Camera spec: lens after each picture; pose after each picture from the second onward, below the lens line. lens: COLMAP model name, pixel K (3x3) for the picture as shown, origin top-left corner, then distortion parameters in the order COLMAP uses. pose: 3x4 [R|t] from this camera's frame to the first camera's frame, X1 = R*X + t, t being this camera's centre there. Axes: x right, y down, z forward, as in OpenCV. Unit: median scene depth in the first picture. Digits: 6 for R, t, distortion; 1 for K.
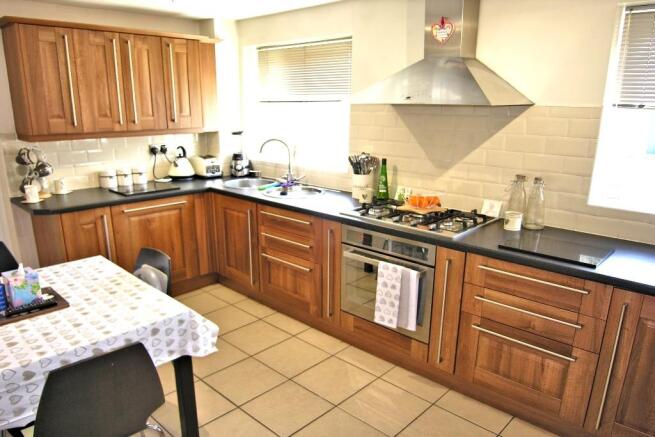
lens RADIAL K [[470.8, 0, 325.2], [0, 470.8, 243.3], [0, 0, 1]] dist [-0.053663, 0.002260]
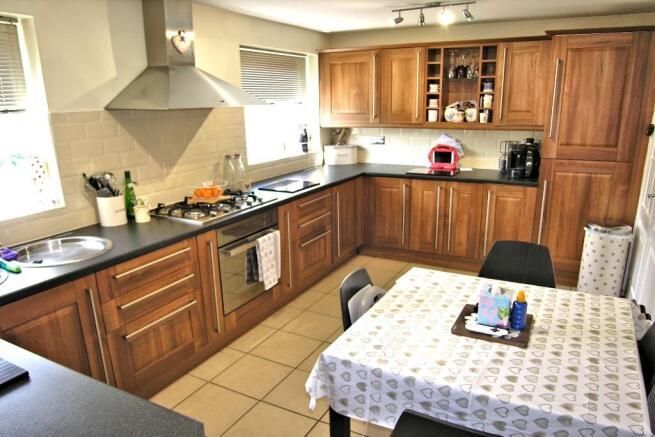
lens RADIAL K [[470.8, 0, 325.2], [0, 470.8, 243.3], [0, 0, 1]] dist [-0.053663, 0.002260]
pose [[-0.266298, -0.281742, 0.921795, -0.917192], [0.292818, 0.887485, 0.355848, -0.292023], [-0.918337, 0.364680, -0.153837, 0.930866]]
